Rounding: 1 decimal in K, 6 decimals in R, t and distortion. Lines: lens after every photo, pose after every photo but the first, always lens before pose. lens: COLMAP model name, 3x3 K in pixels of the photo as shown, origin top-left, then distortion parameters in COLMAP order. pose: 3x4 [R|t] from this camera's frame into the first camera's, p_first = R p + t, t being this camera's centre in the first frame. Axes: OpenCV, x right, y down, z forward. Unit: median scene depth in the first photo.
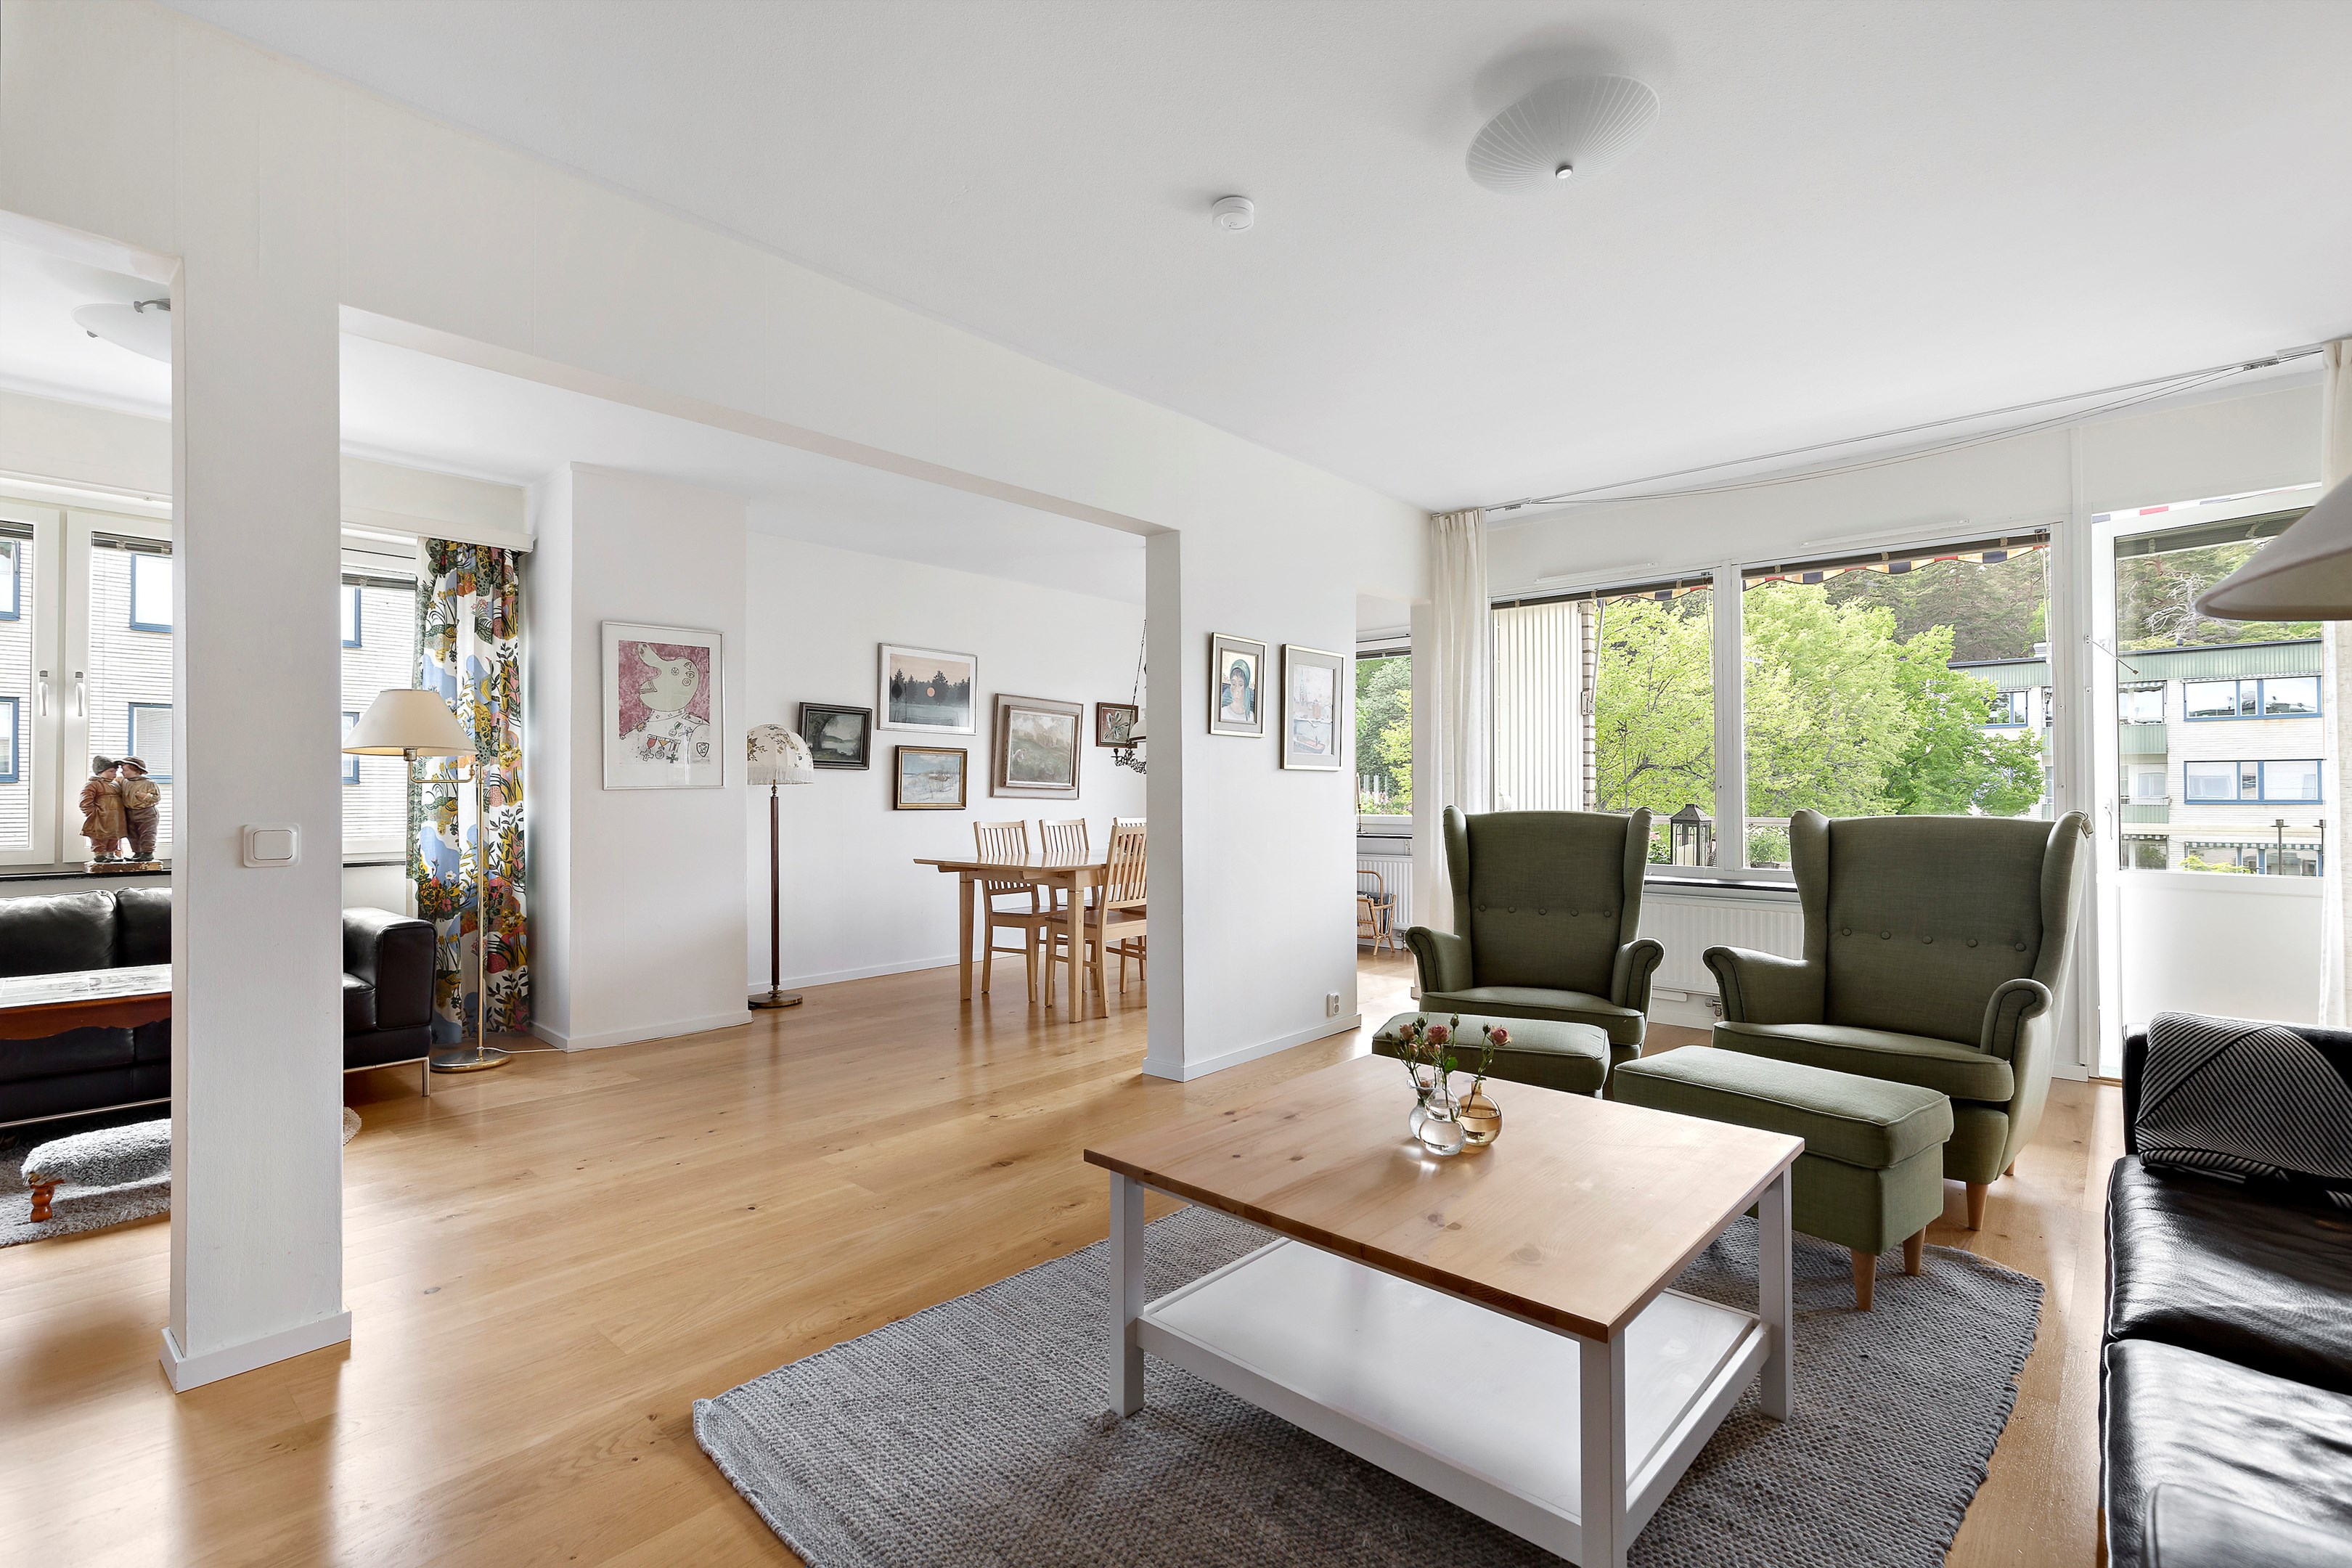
lens RADIAL K [[1070.1, 0, 1176.0], [0, 1070.1, 784.0], [0, 0, 1]] dist [-0.002123, -0.000284]
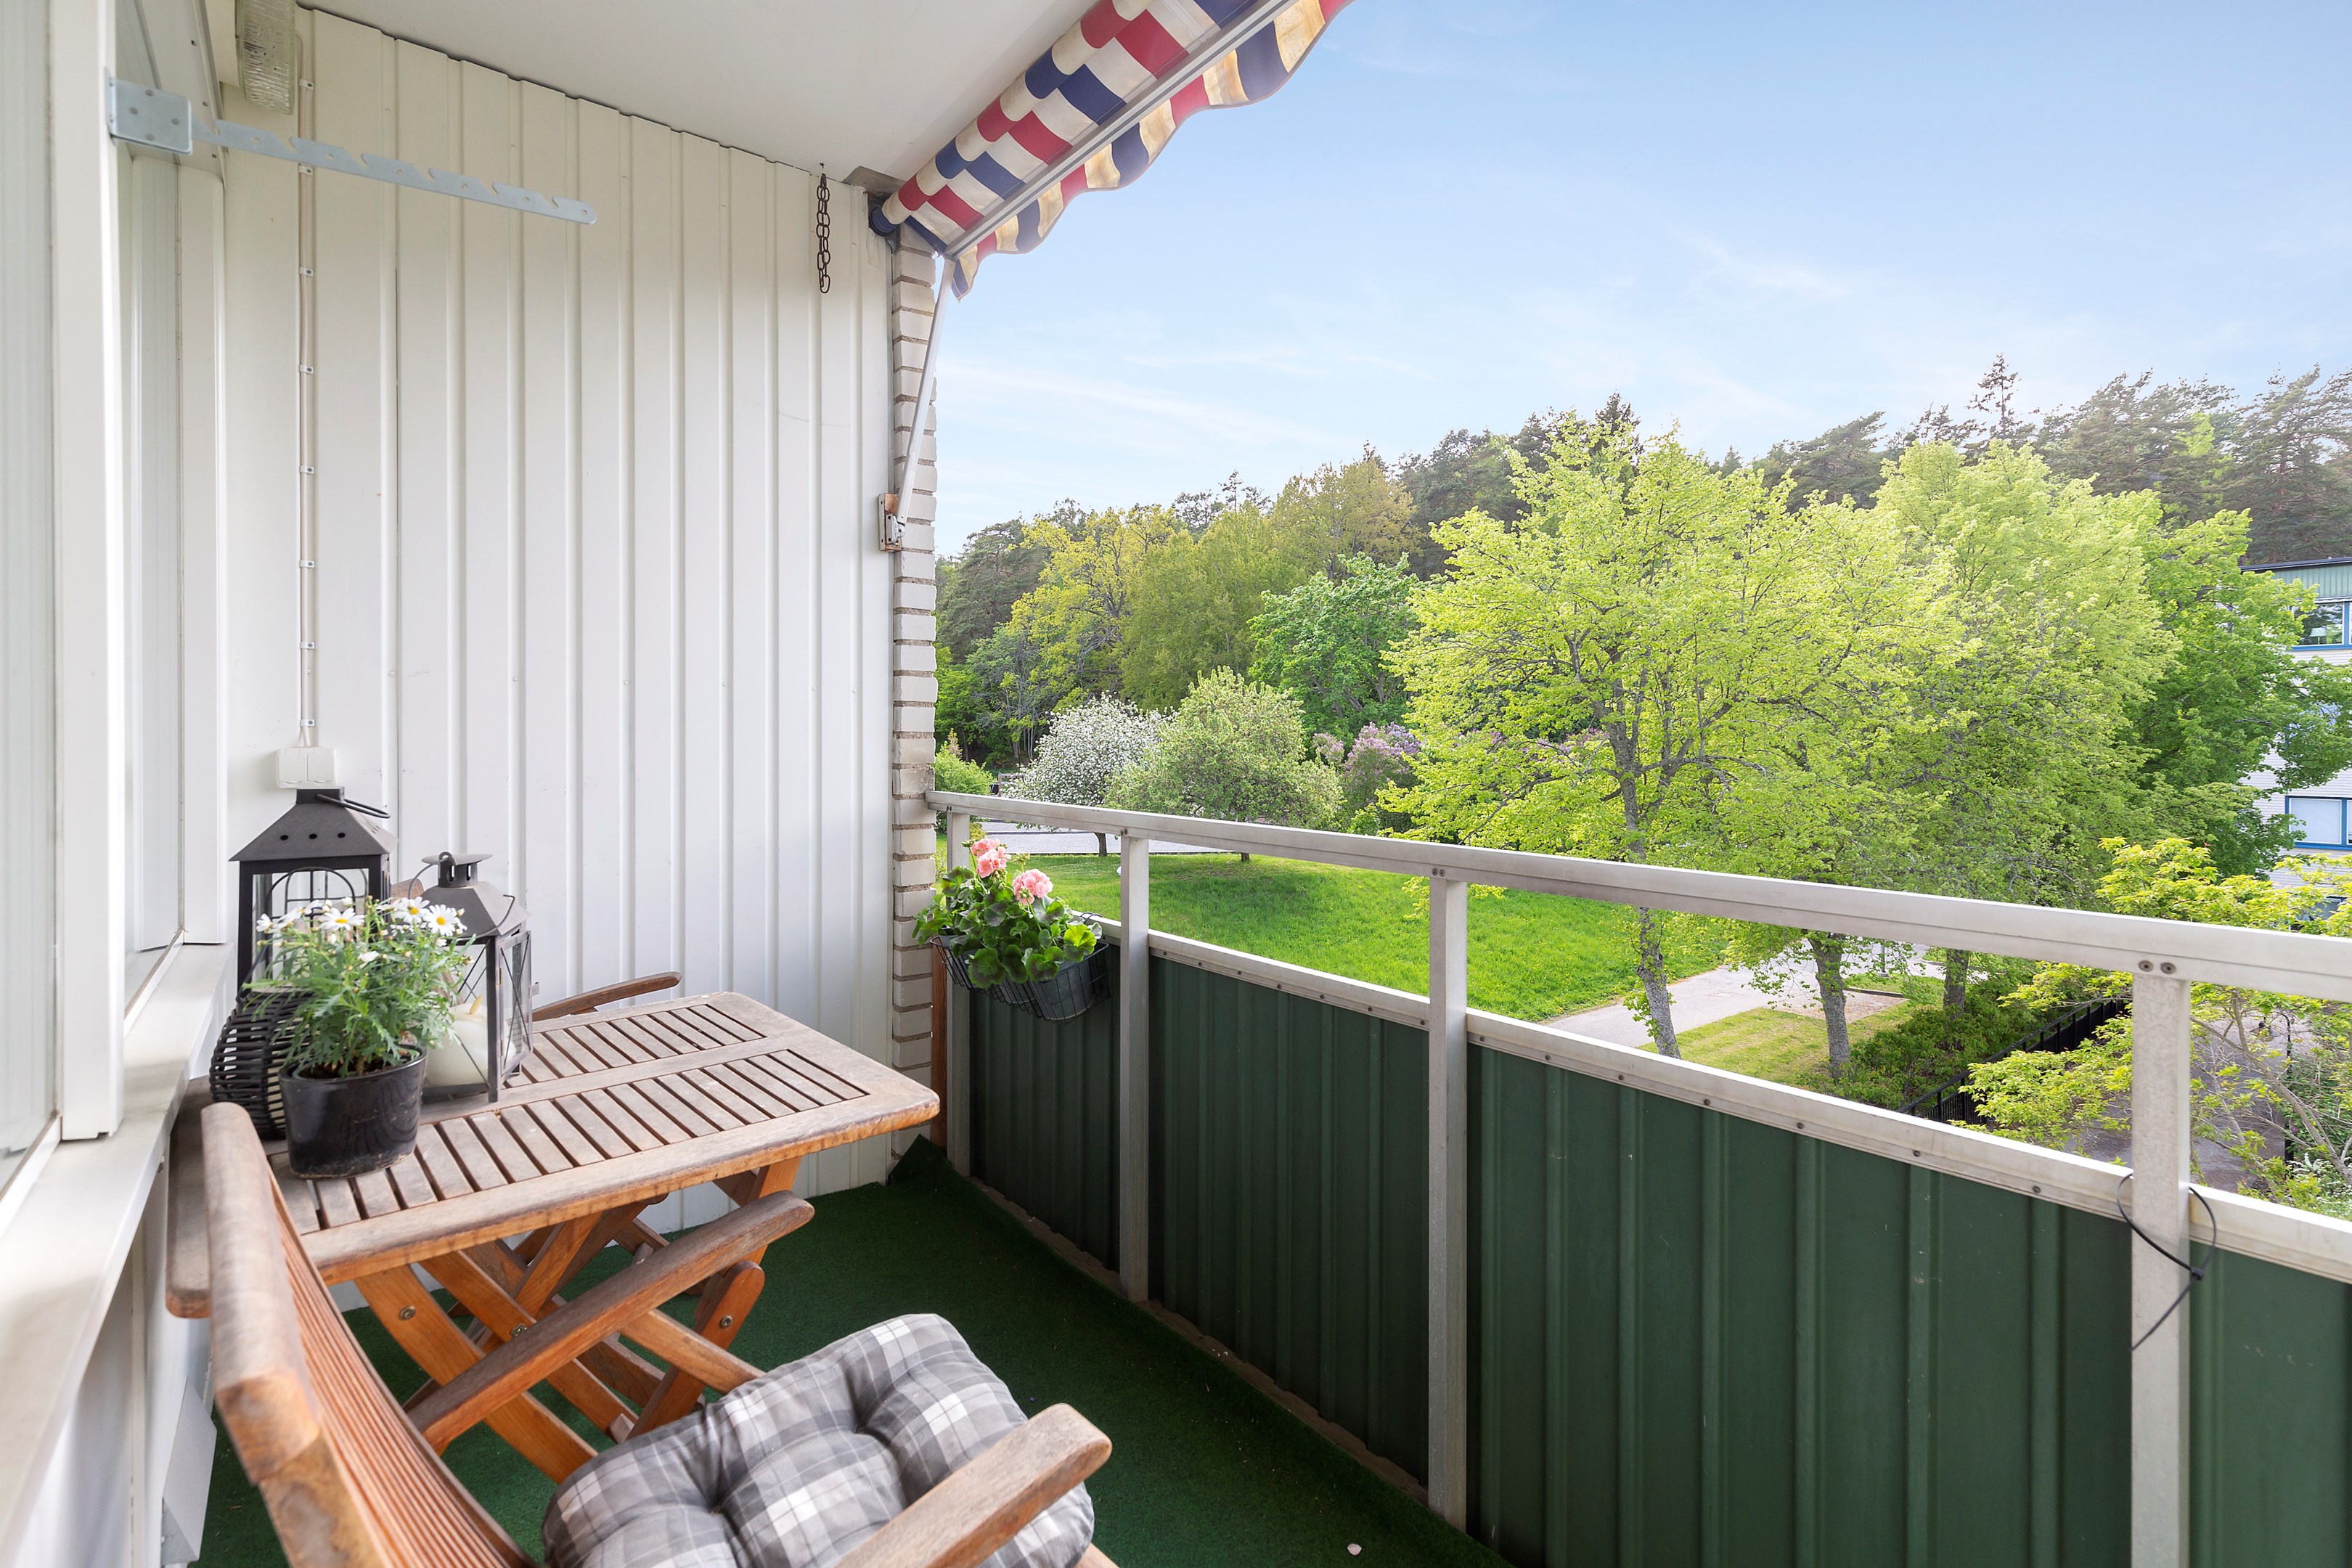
lens RADIAL K [[1065.6, 0, 1175.8], [0, 1065.6, 735.0], [0, 0, 1]] dist [-0.000337, -0.000688]
pose [[0.983758, 0.007976, -0.179320, 0.799884], [-0.005050, 0.999847, 0.016767, -0.010542], [0.179426, -0.015589, 0.983648, 0.865075]]
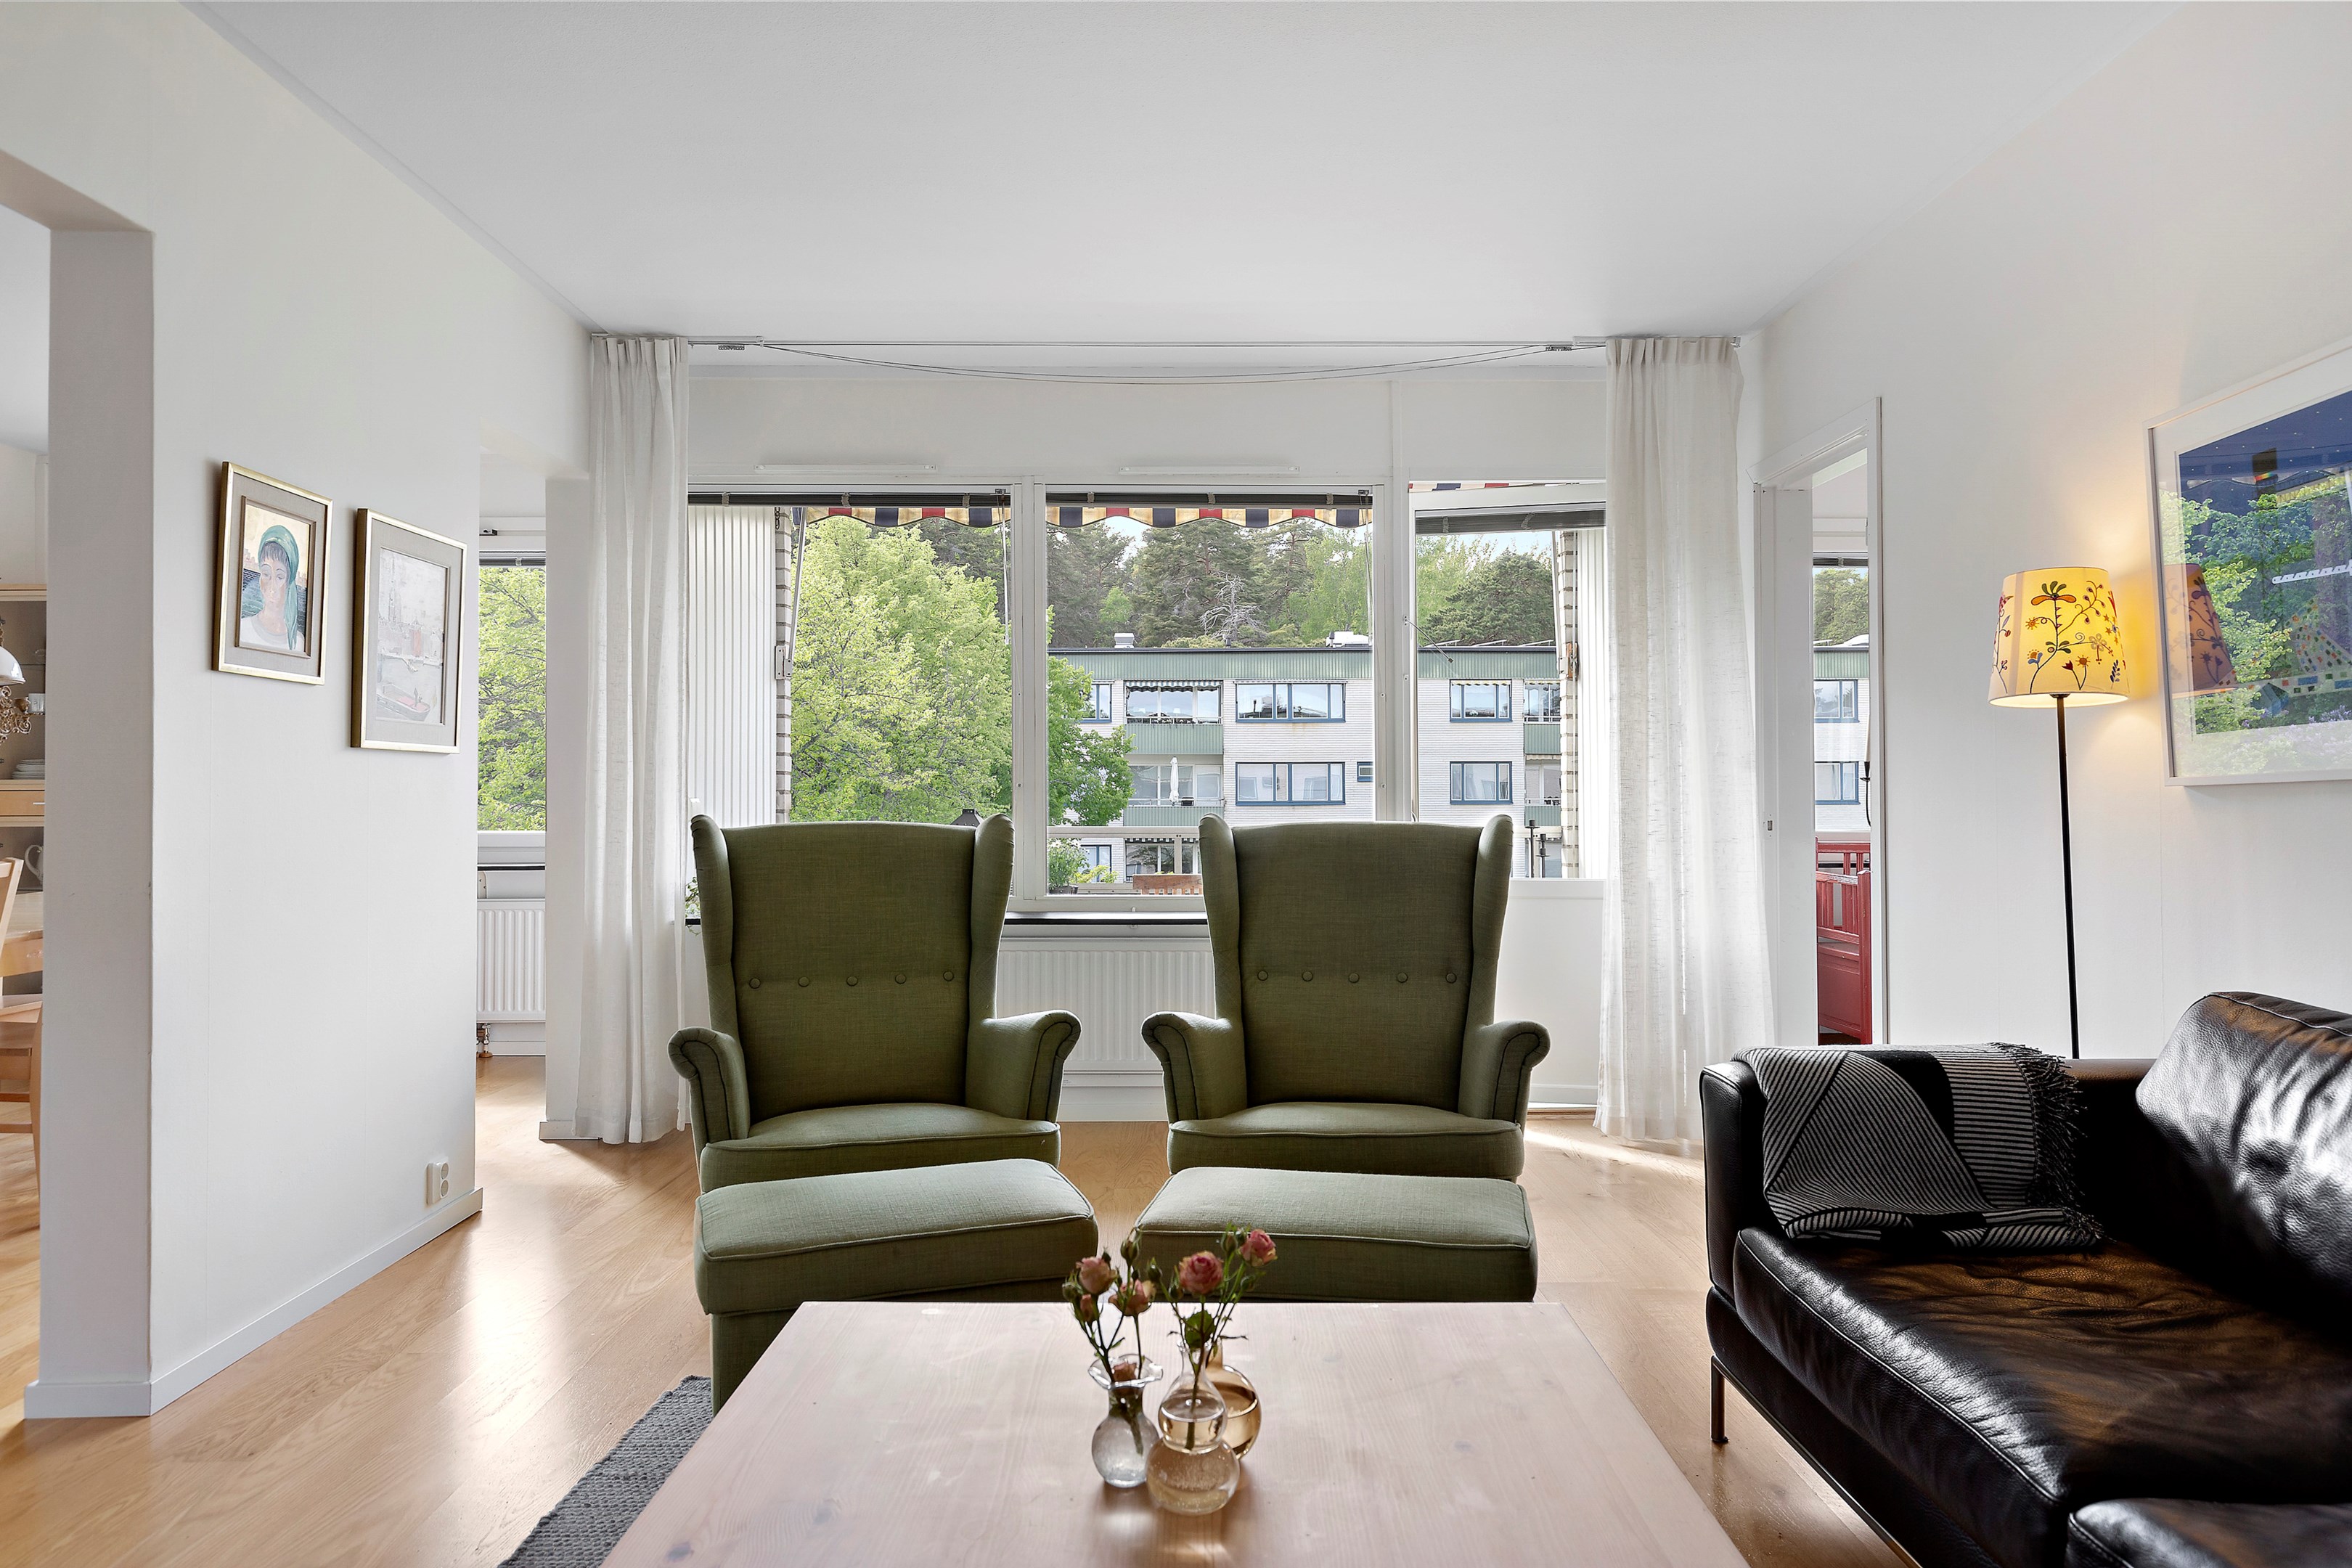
lens RADIAL K [[1467.4, 0, 1202.7], [0, 1467.4, 766.5], [0, 0, 1]] dist [0.005318, 0.001259]
pose [[0.728195, 0.012878, 0.685249, -0.085641], [-0.005252, 0.999899, -0.013211, 0.002302], [-0.685350, 0.006021, 0.728189, 0.186099]]
